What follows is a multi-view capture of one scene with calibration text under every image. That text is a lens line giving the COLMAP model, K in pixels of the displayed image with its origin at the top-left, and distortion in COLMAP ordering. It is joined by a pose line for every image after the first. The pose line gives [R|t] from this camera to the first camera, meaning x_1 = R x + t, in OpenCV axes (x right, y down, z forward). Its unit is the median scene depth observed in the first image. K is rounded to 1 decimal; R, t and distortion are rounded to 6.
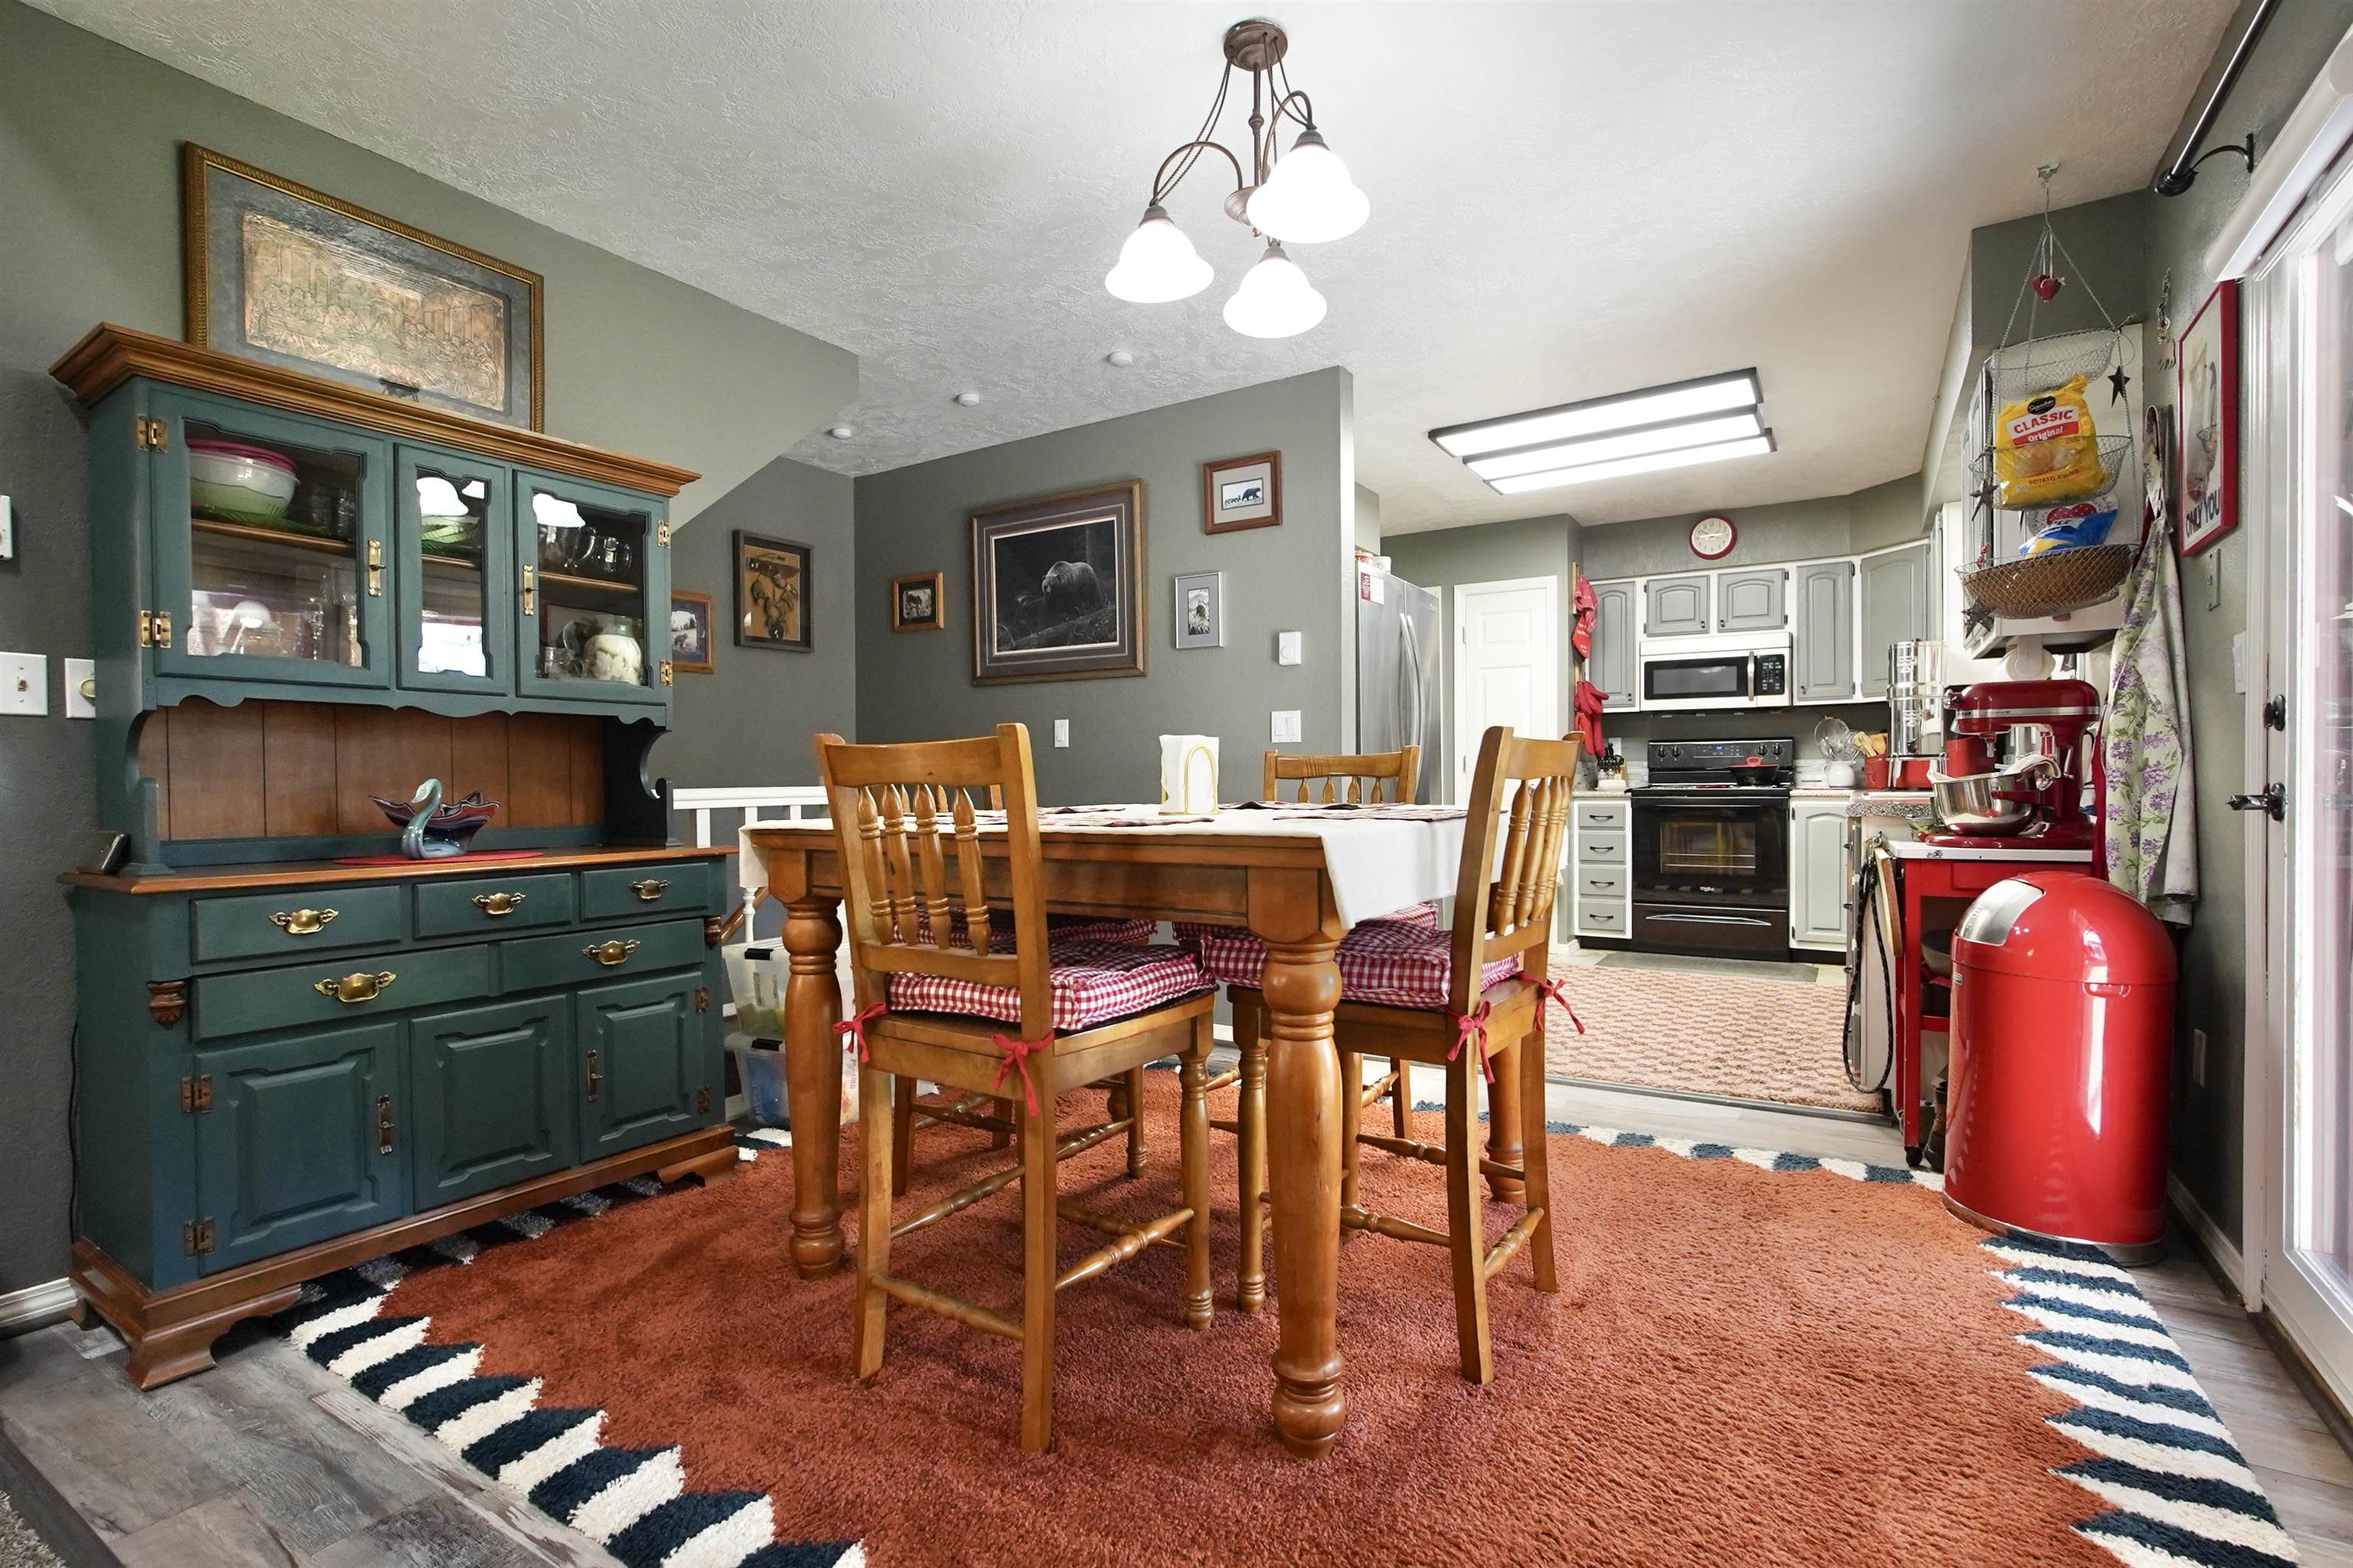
lens RADIAL K [[1094.0, 0, 1183.4], [0, 1094.0, 795.3], [0, 0, 1]] dist [-0.001984, -0.000035]
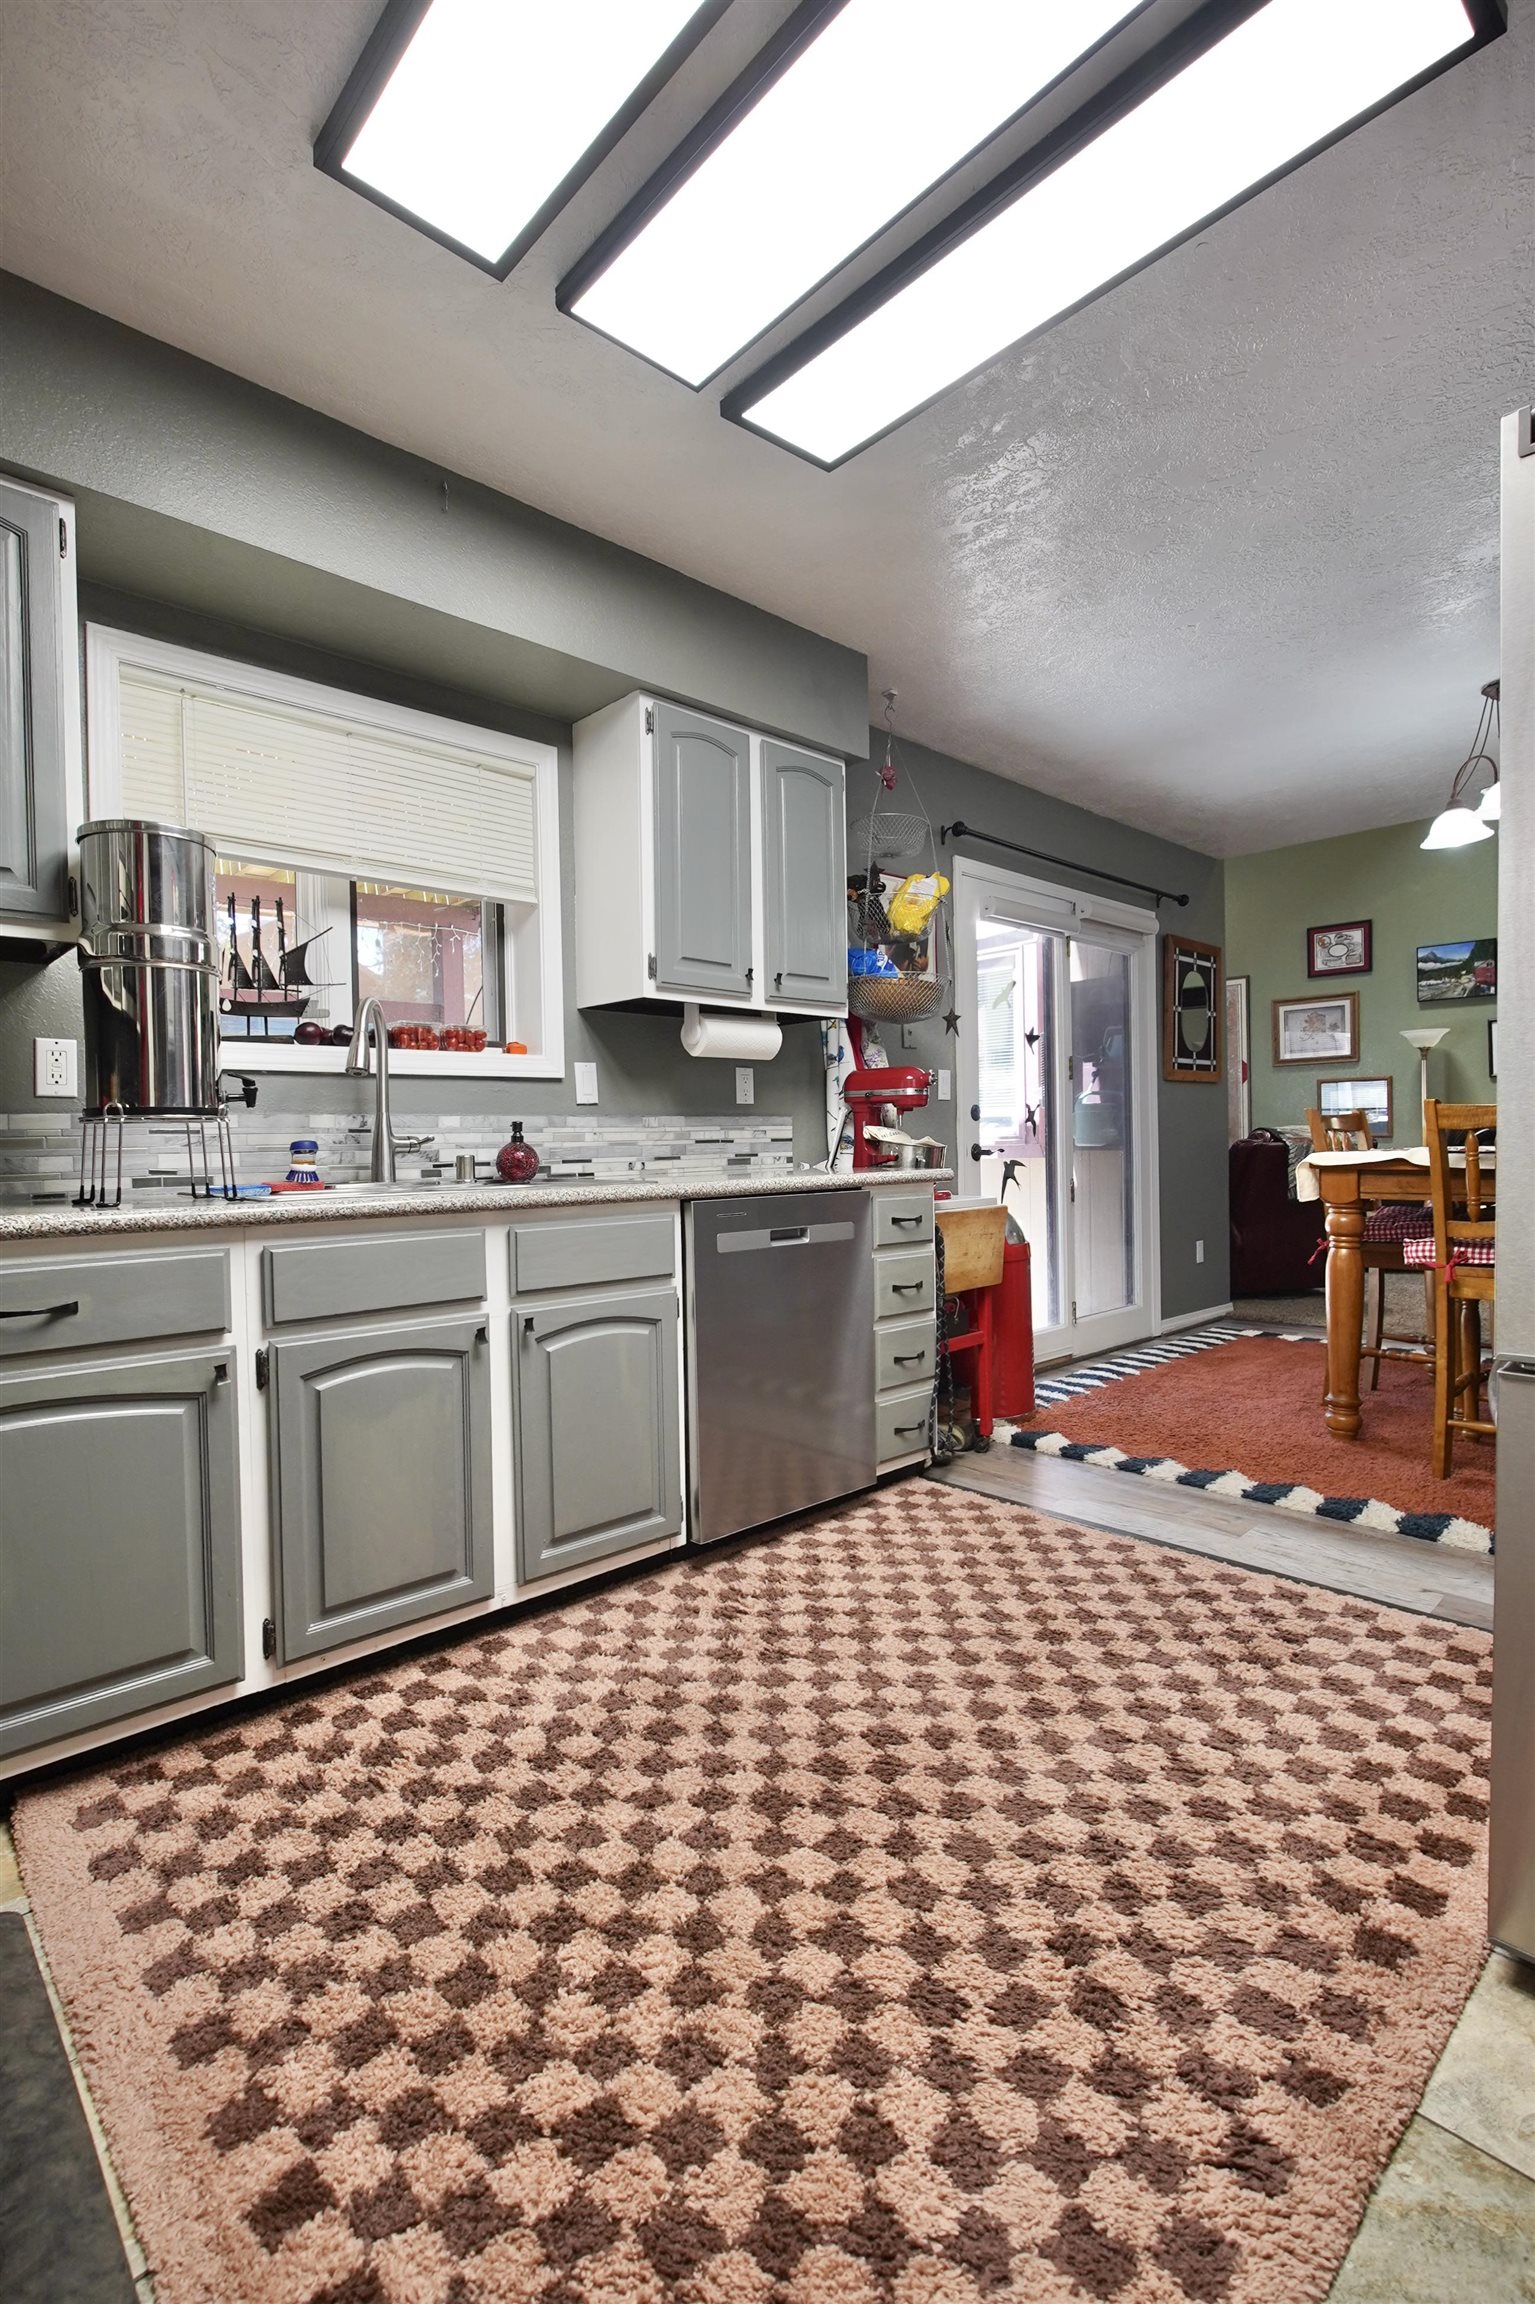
lens RADIAL K [[1066.6, 0, 766.5], [0, 1066.6, 1168.8], [0, 0, 1]] dist [-0.031528, 0.016826]
pose [[-0.966209, 0.023518, 0.256683, 0.403622], [0.033488, 0.998842, 0.034542, -0.024231], [-0.255574, 0.041971, -0.965878, 1.533906]]
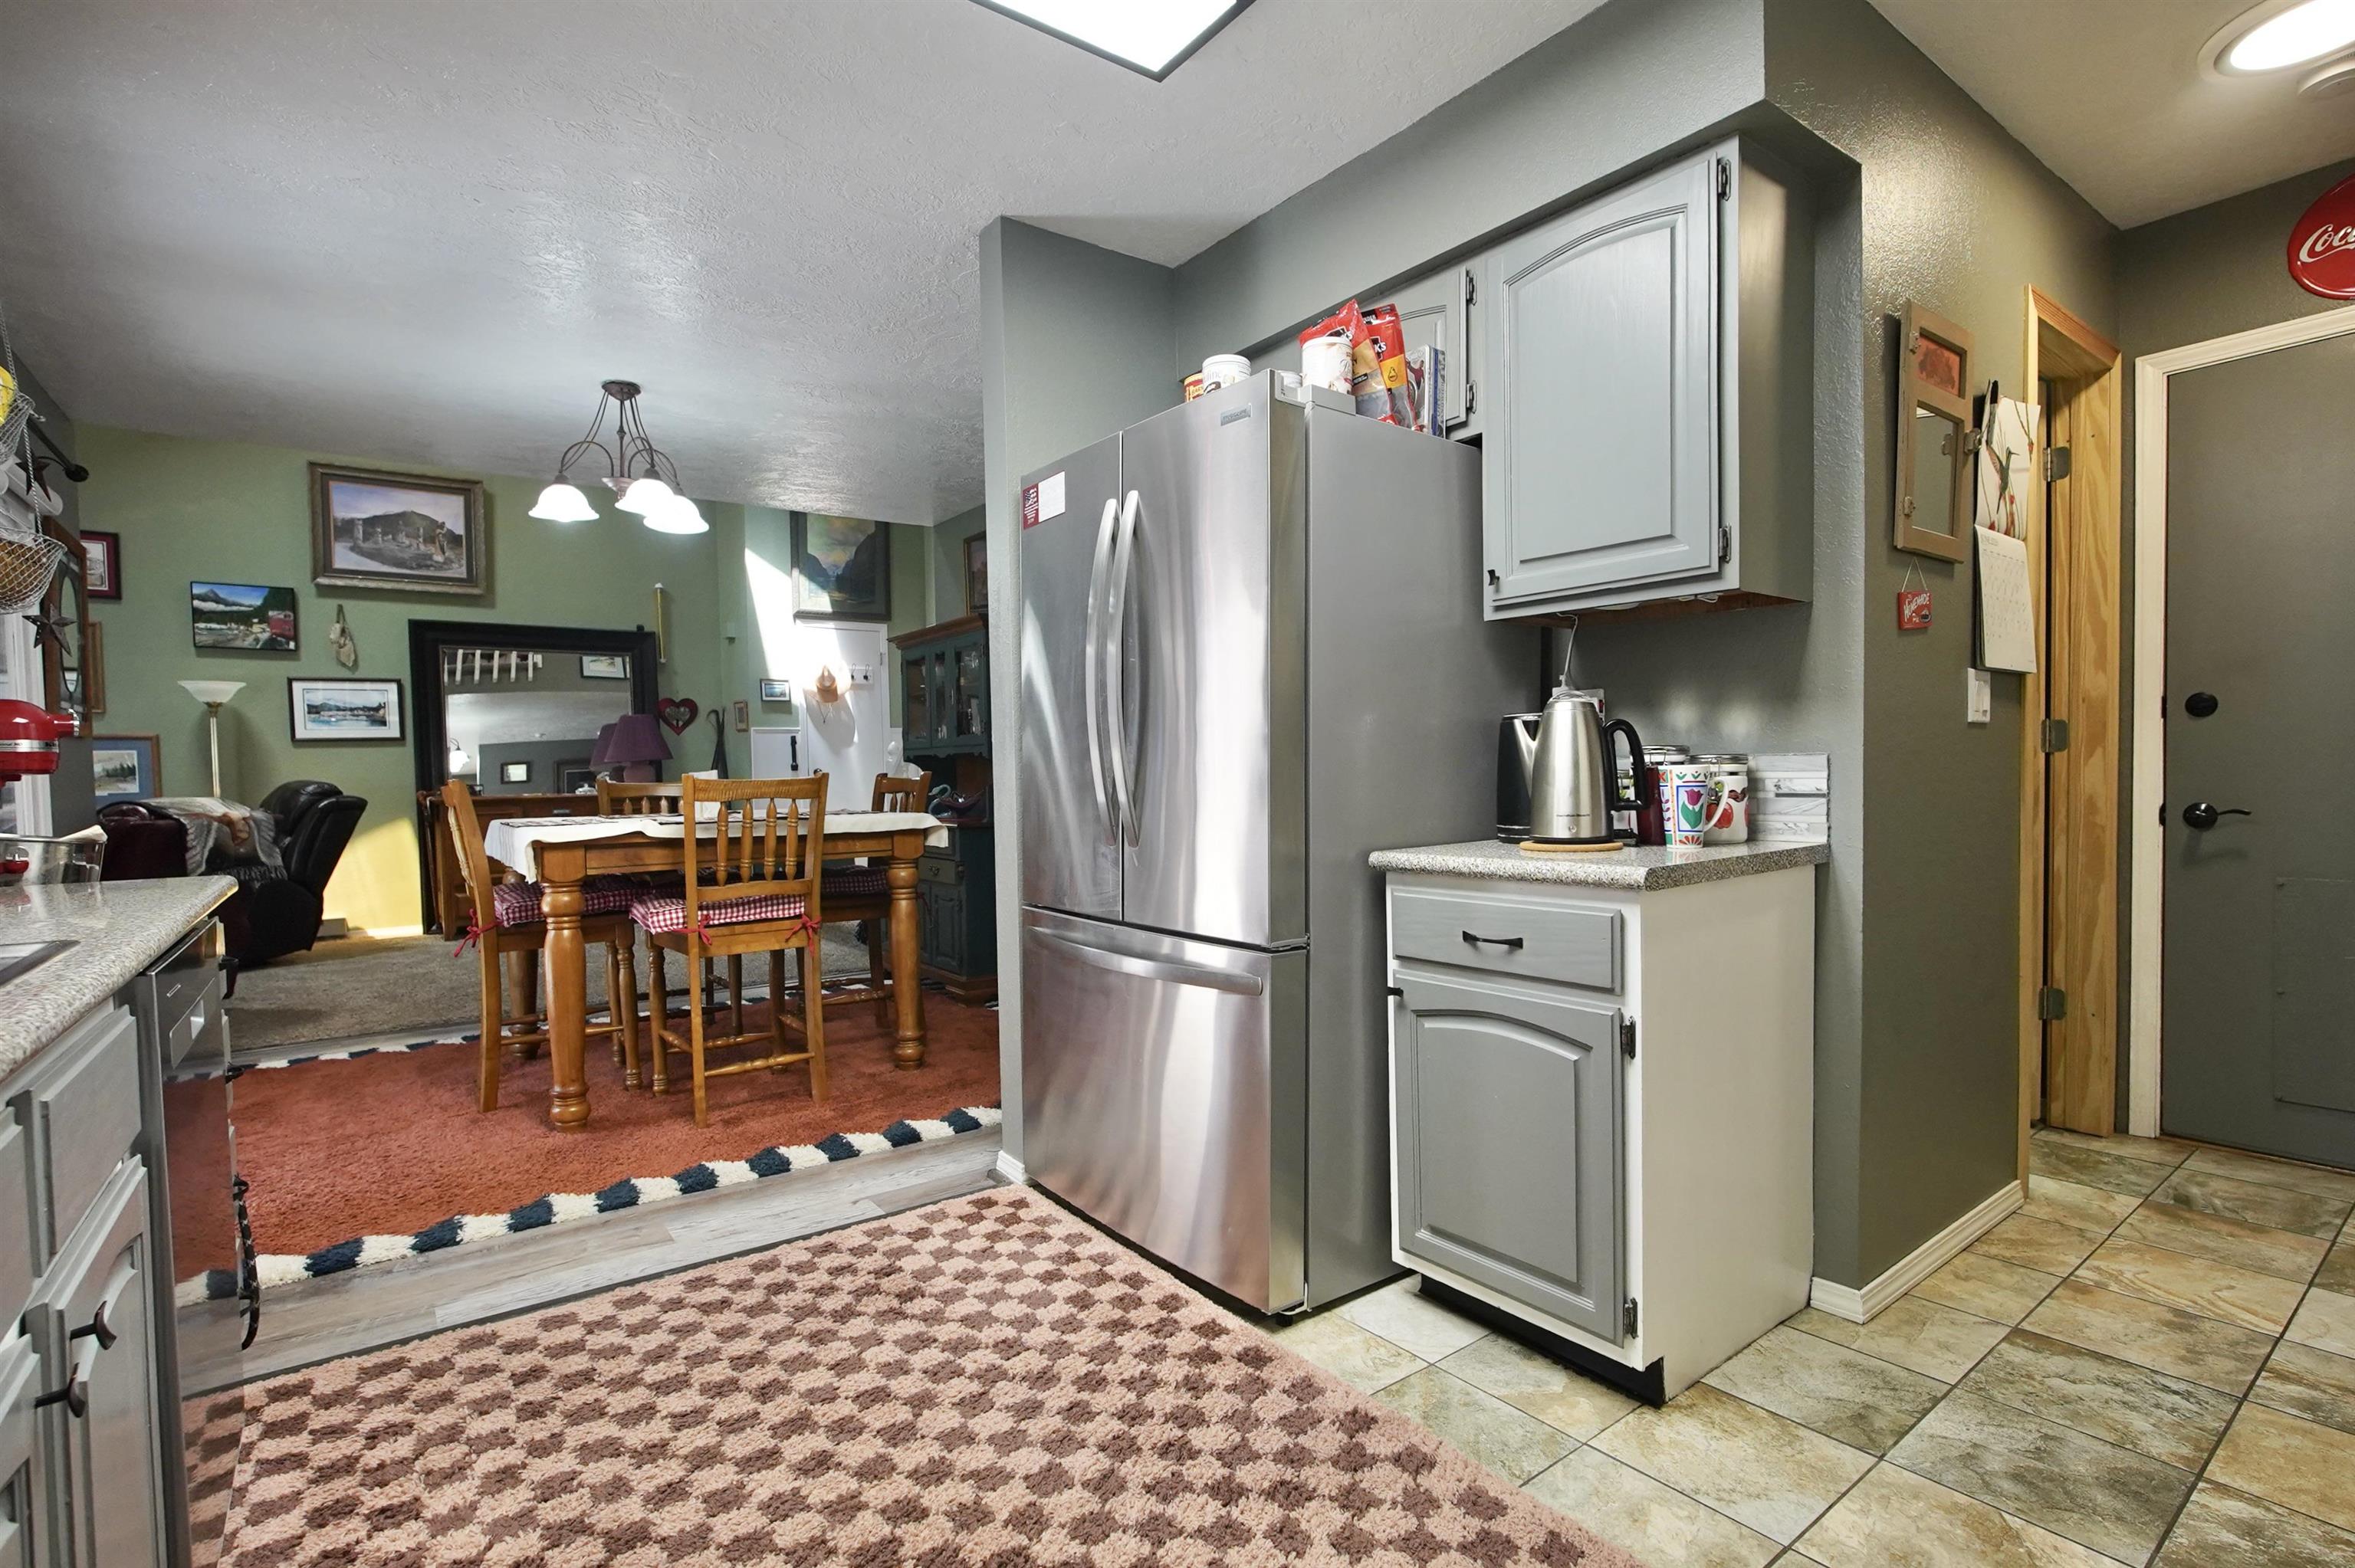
lens RADIAL K [[1106.4, 0, 1174.6], [0, 1106.4, 804.9], [0, 0, 1]] dist [-0.020573, 0.010984]
pose [[-0.367644, 0.047470, -0.928754, 0.763382], [0.012523, 0.998859, 0.046096, -0.041764], [0.929882, 0.005316, -0.367819, 1.339986]]
